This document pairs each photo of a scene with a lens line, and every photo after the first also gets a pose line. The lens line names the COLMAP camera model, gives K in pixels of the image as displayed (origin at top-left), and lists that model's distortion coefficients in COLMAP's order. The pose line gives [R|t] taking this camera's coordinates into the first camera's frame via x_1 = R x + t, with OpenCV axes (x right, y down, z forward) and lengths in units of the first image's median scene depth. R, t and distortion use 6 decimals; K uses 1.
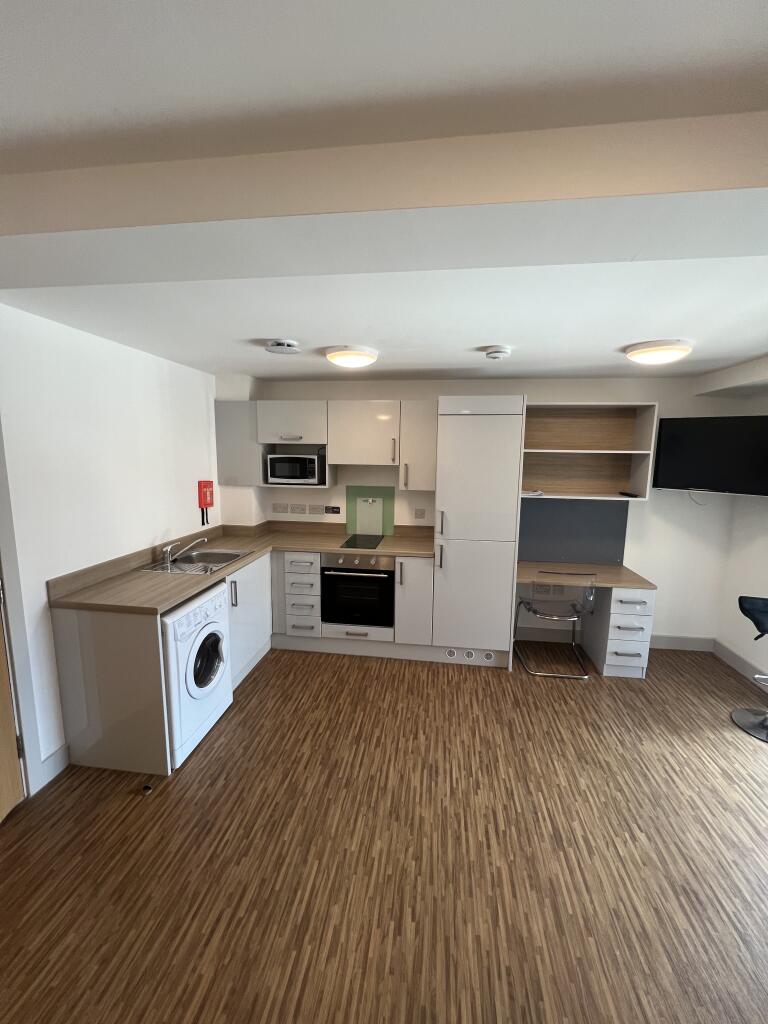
lens RADIAL K [[409.2, 0, 387.0], [0, 409.2, 512.5], [0, 0, 1]] dist [-0.002738, 0.000551]
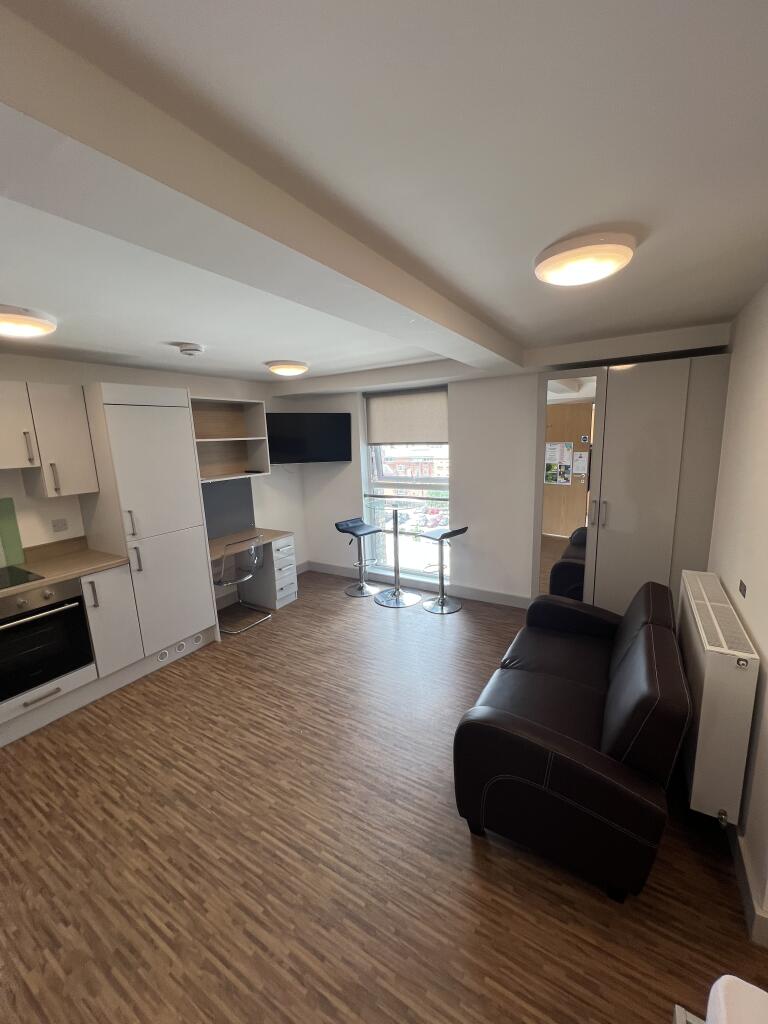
lens RADIAL K [[409.2, 0, 387.4], [0, 409.2, 511.1], [0, 0, 1]] dist [-0.002738, 0.000551]
pose [[0.396088, -0.194858, 0.897299, -0.464027], [0.173901, 0.975456, 0.135067, -0.025393], [-0.901595, 0.102542, 0.420252, 0.098446]]
